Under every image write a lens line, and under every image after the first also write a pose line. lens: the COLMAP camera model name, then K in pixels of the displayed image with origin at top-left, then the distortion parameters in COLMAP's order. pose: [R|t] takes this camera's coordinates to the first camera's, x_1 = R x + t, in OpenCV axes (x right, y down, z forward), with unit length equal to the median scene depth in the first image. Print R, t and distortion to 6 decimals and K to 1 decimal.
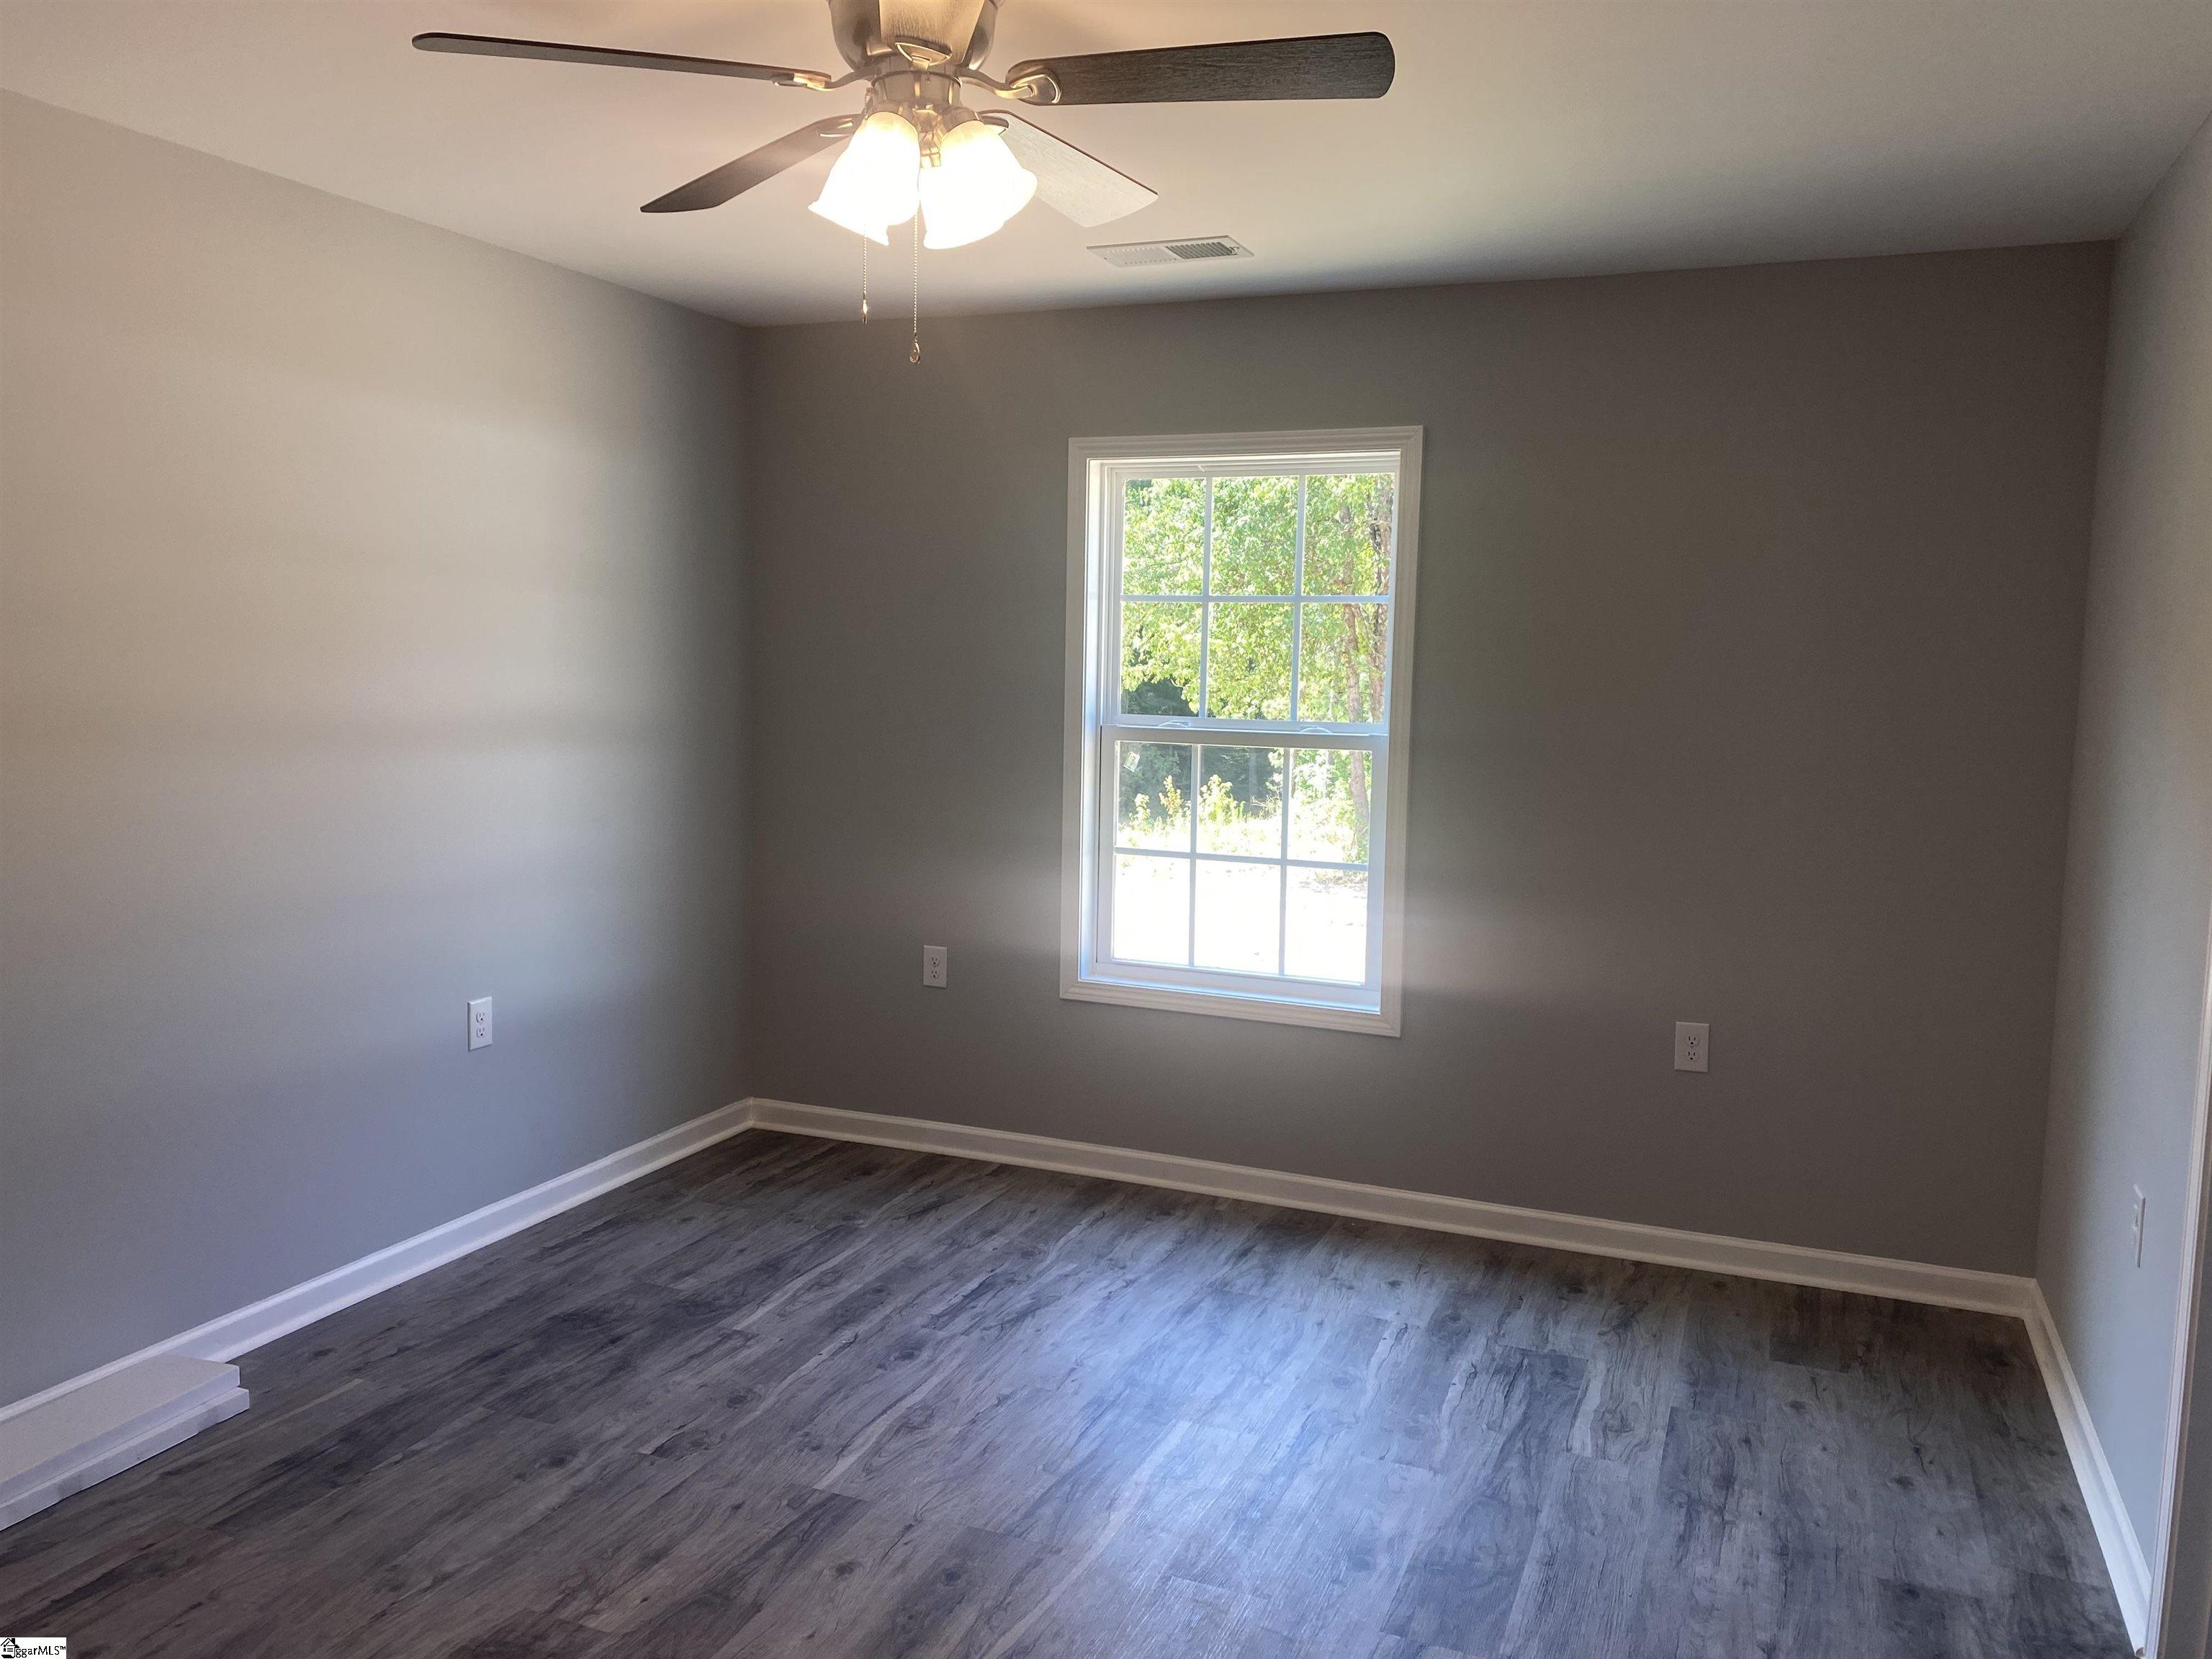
lens RADIAL K [[1709.2, 0, 1104.4], [0, 1709.2, 822.9], [0, 0, 1]] dist [0.055342, -0.045956]
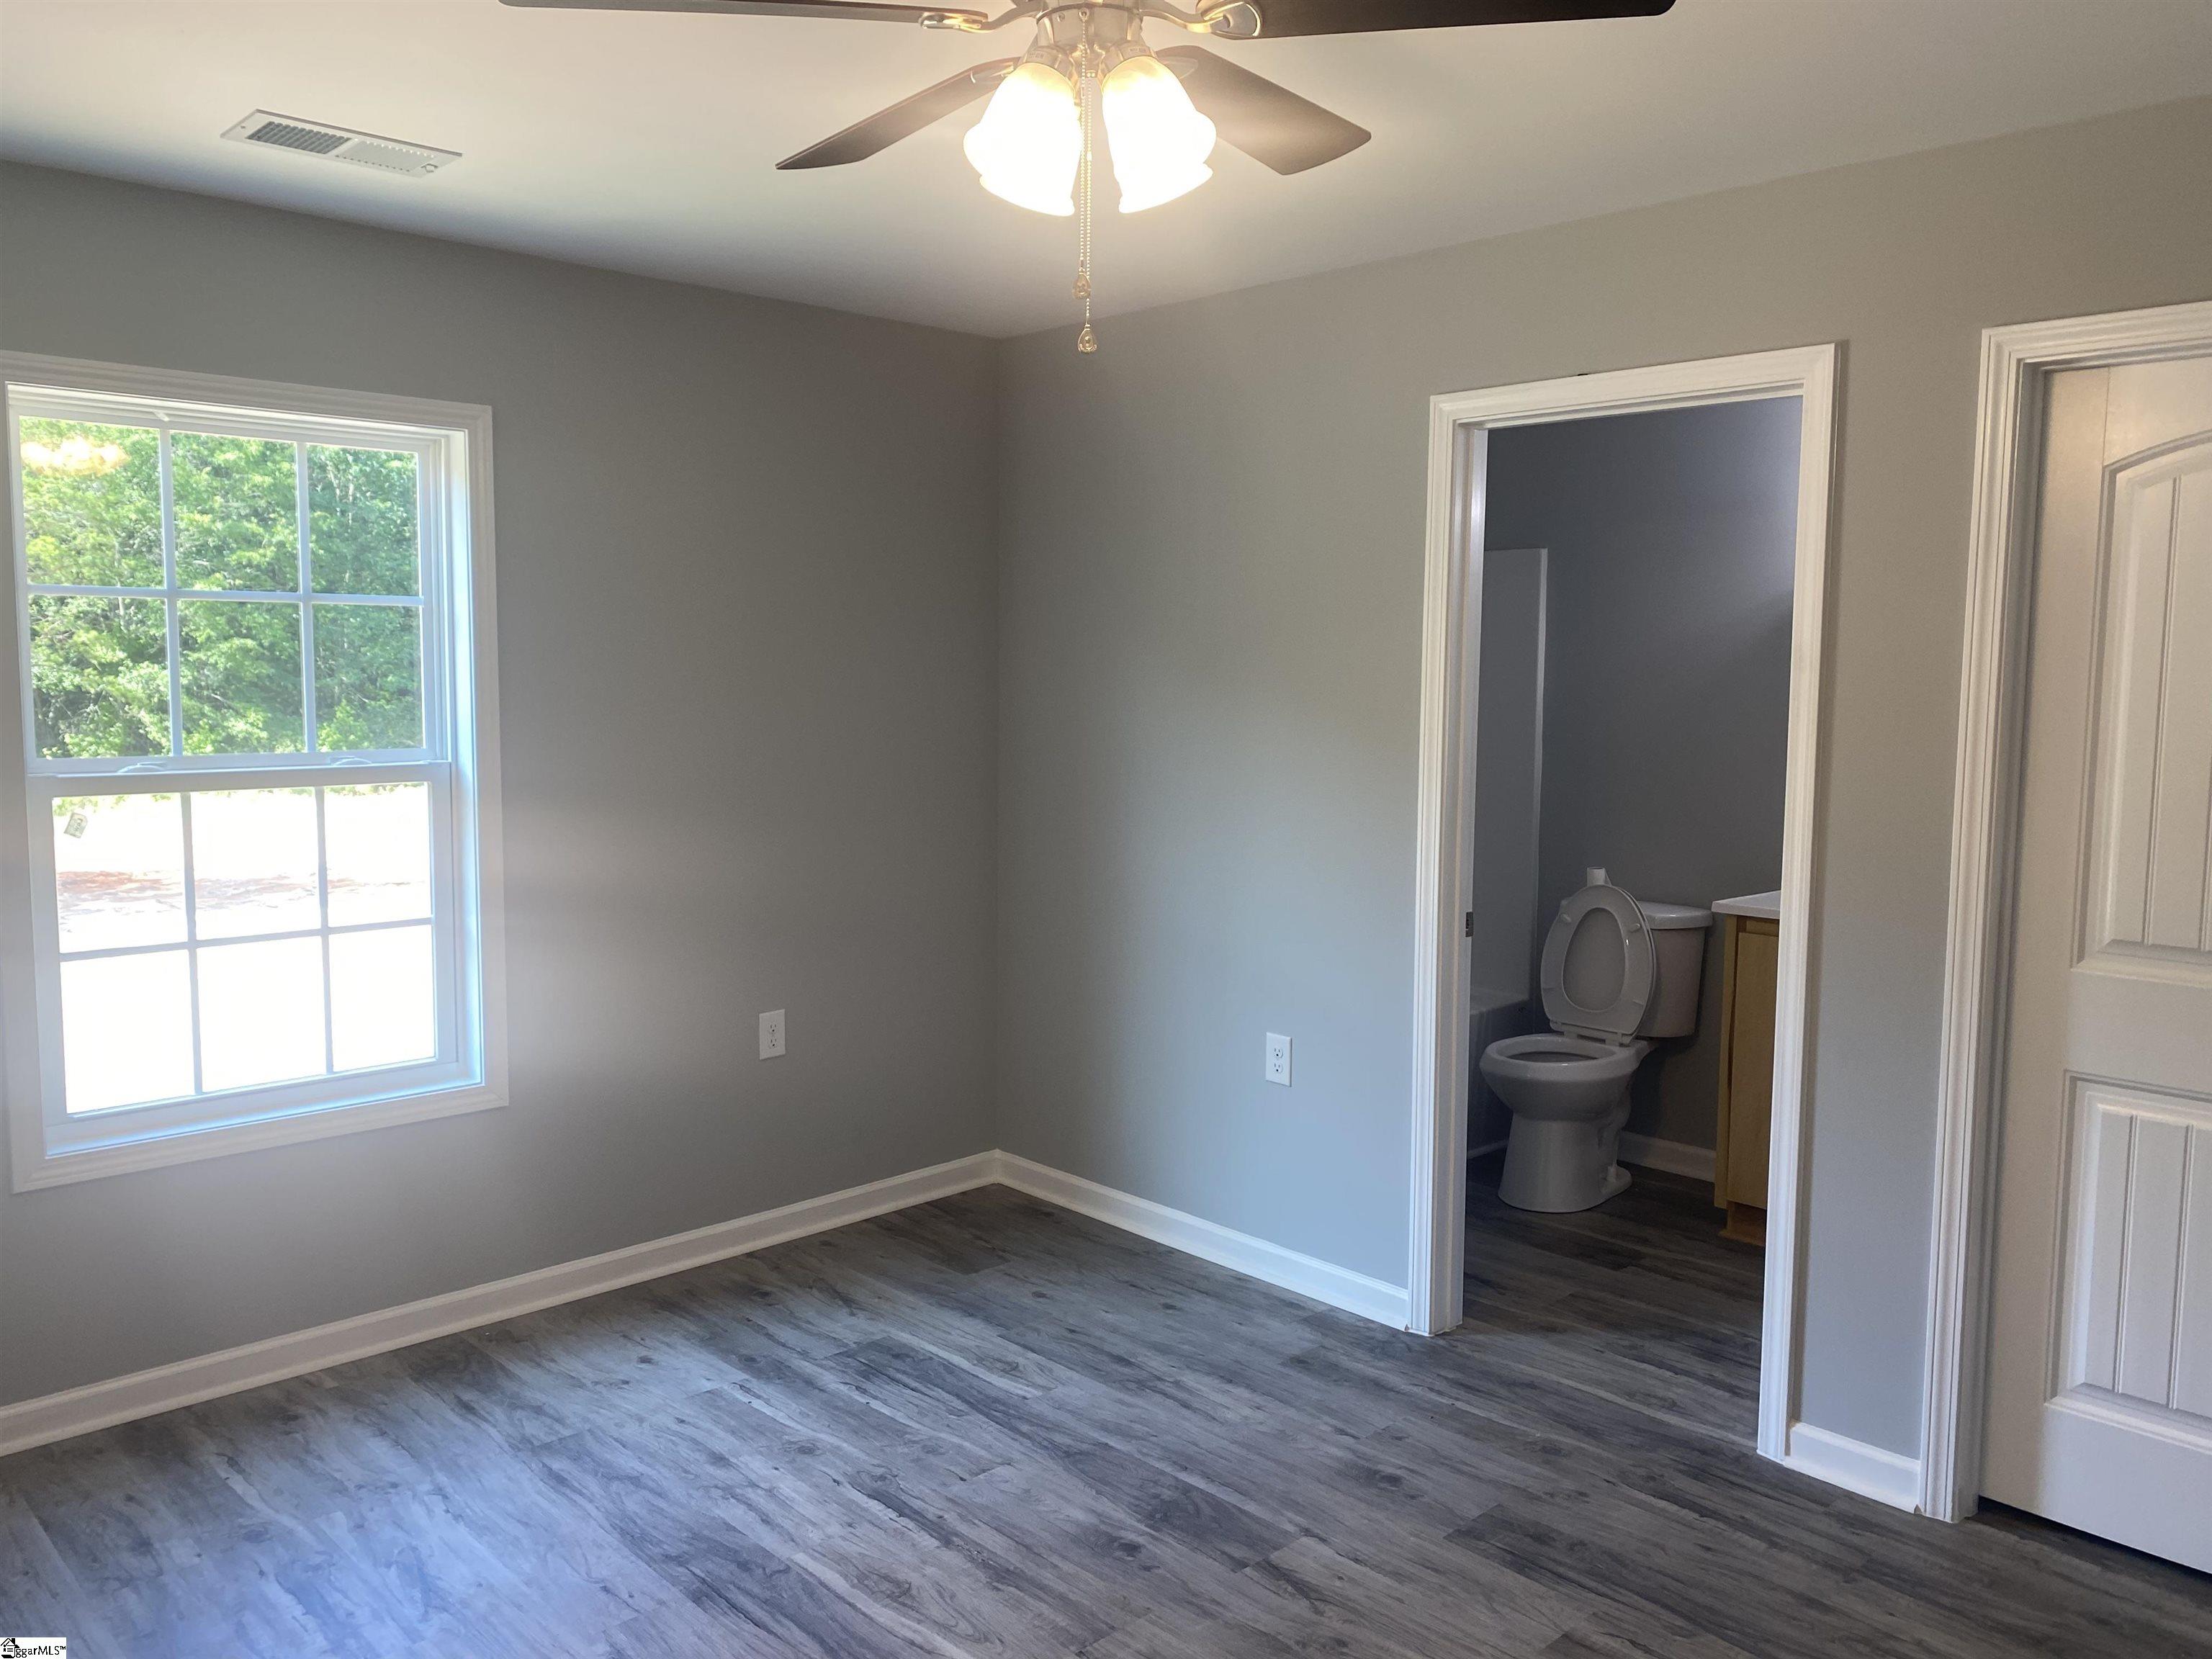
lens RADIAL K [[1709.2, 0, 1091.6], [0, 1709.2, 828.1], [0, 0, 1]] dist [0.055342, -0.045956]
pose [[0.414261, -0.112025, 0.903238, -0.541921], [0.092761, 0.992426, 0.080542, -0.065405], [-0.905419, 0.050419, 0.421515, 0.397661]]
